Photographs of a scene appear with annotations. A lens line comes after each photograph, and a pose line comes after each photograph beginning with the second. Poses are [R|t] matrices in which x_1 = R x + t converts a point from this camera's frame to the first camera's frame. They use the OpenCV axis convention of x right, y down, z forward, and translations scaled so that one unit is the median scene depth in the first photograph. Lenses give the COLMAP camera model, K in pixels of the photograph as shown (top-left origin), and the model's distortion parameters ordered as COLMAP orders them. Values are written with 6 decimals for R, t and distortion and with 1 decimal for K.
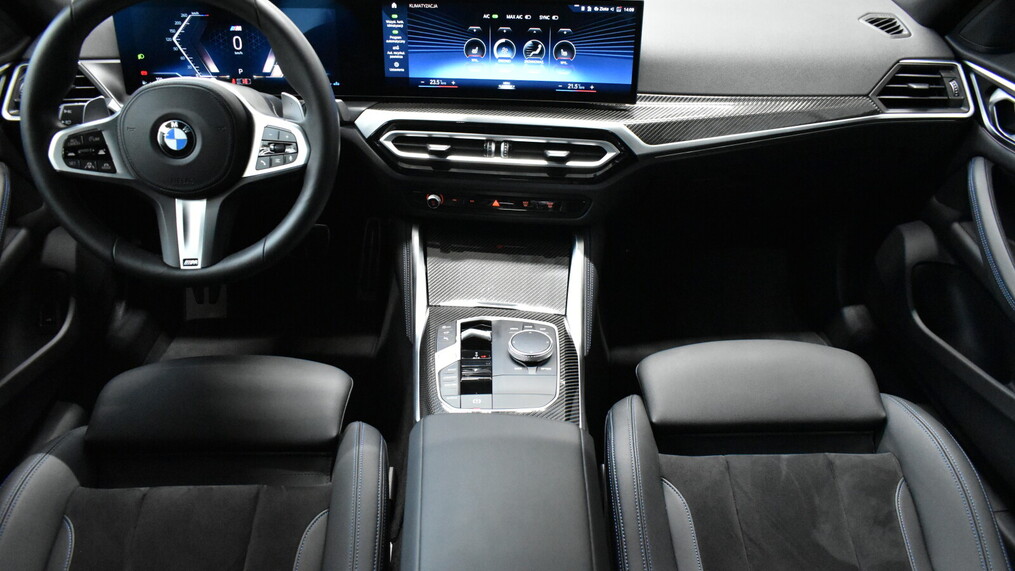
lens RADIAL K [[790.4, 0, 507.5], [0, 790.4, 285.5], [0, 0, 1]] dist [-0.033018, -0.001664]
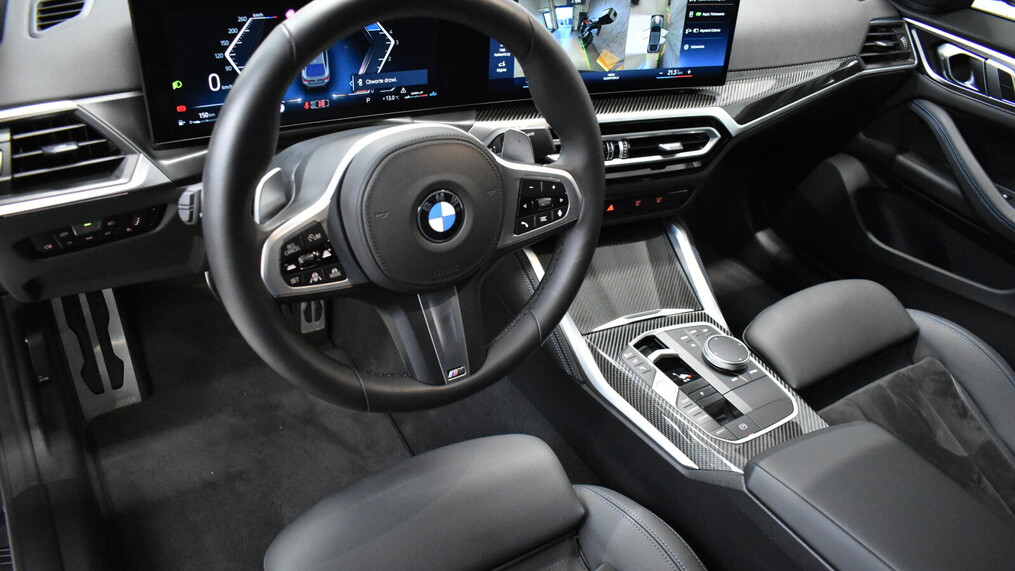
lens RADIAL K [[790.4, 0, 507.5], [0, 790.4, 285.5], [0, 0, 1]] dist [-0.033018, -0.001664]
pose [[0.841396, -0.225959, 0.490912, -0.606716], [0.169922, 0.972937, 0.156591, -0.186757], [-0.513010, -0.048338, 0.857021, 0.283661]]
